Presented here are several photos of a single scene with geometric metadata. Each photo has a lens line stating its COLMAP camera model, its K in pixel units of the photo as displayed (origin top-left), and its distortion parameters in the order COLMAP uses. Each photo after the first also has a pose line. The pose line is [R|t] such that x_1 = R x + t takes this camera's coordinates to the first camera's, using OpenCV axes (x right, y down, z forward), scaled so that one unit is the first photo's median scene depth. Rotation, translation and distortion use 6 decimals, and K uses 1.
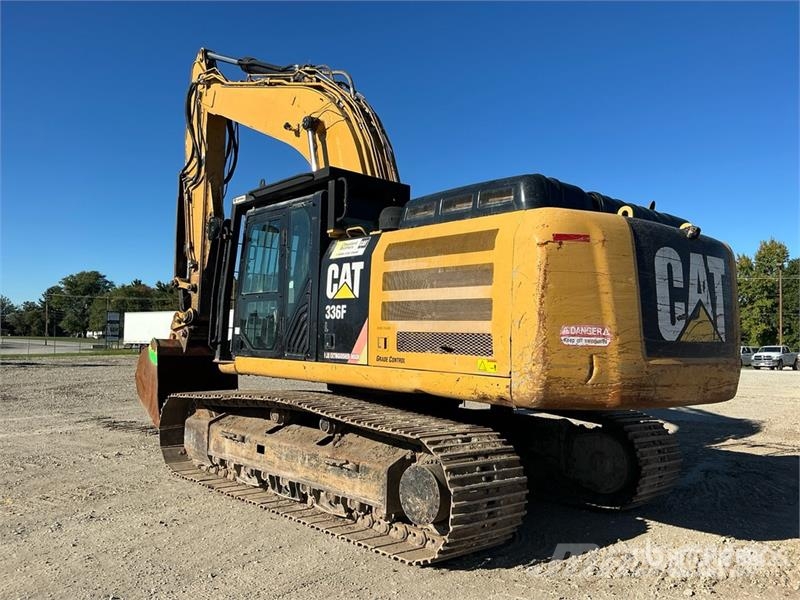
lens RADIAL K [[662.4, 0, 400.0], [0, 662.4, 300.0], [0, 0, 1]] dist [0.175939, -0.391574]
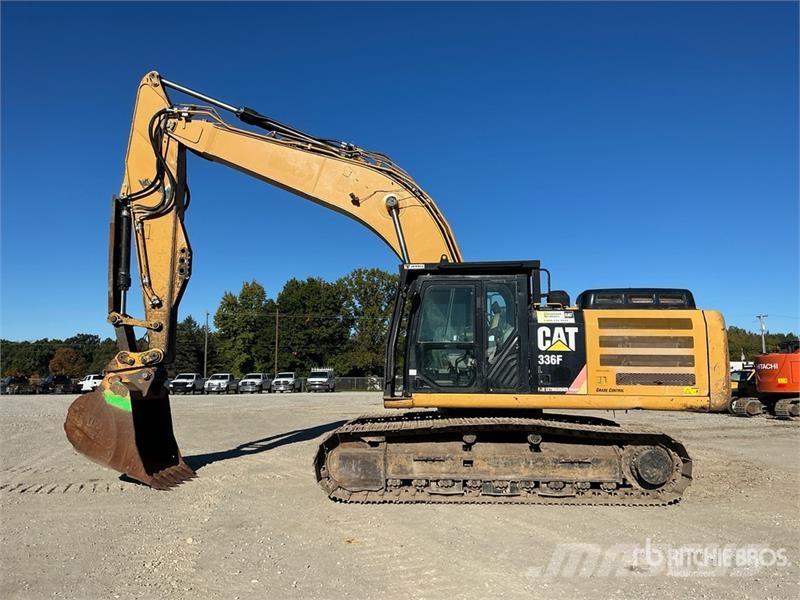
lens RADIAL K [[662.4, 0, 400.0], [0, 662.4, 300.0], [0, 0, 1]] dist [0.175939, -0.391574]
pose [[0.694855, 0.057759, 0.716827, -1.409638], [-0.027240, 0.998168, -0.054024, -0.025193], [-0.718634, 0.018012, 0.695155, 0.200708]]
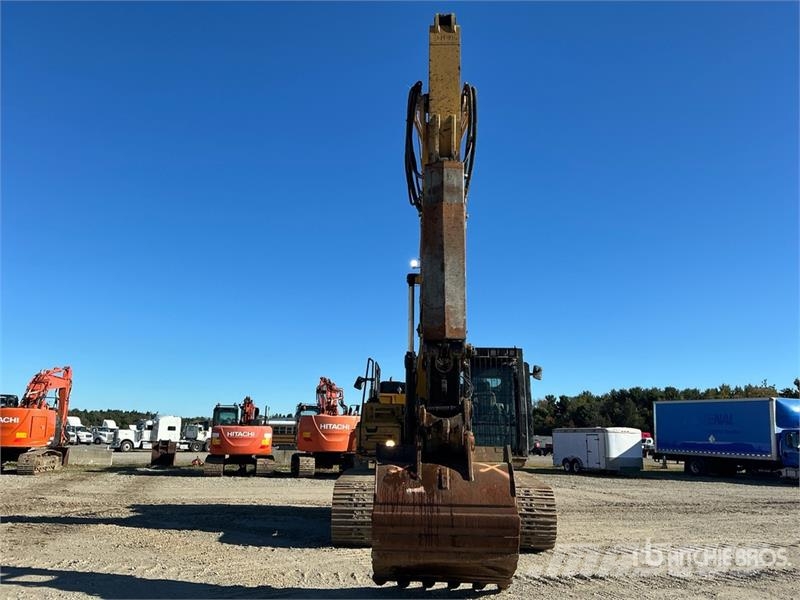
lens RADIAL K [[662.4, 0, 400.0], [0, 662.4, 300.0], [0, 0, 1]] dist [0.175939, -0.391574]
pose [[-0.735072, 0.100257, 0.670536, -1.361036], [-0.076100, 0.970556, -0.228540, 0.139026], [-0.673705, -0.219021, -0.705798, 2.884184]]
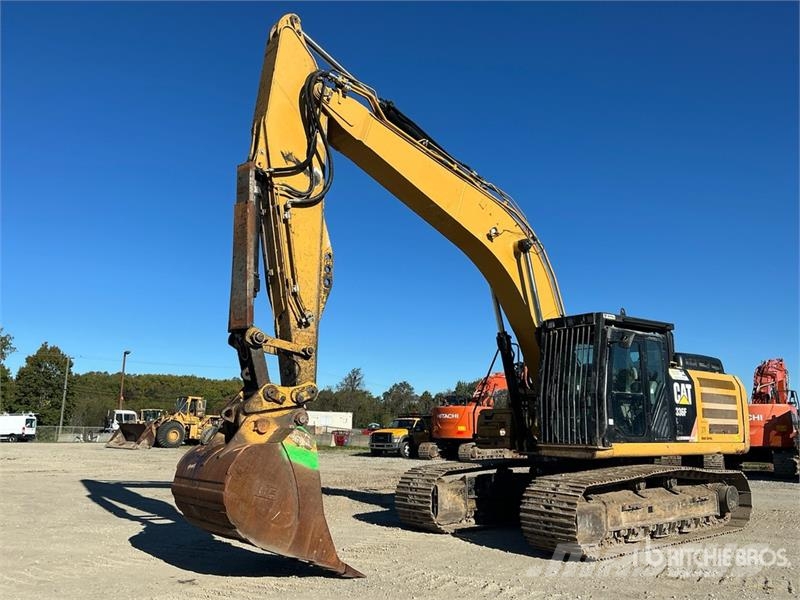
lens RADIAL K [[662.4, 0, 400.0], [0, 662.4, 300.0], [0, 0, 1]] dist [0.175939, -0.391574]
pose [[0.037732, 0.161372, 0.986172, -1.871566], [-0.067939, 0.985006, -0.158582, 0.058957], [-0.996976, -0.061016, 0.048129, 1.651095]]
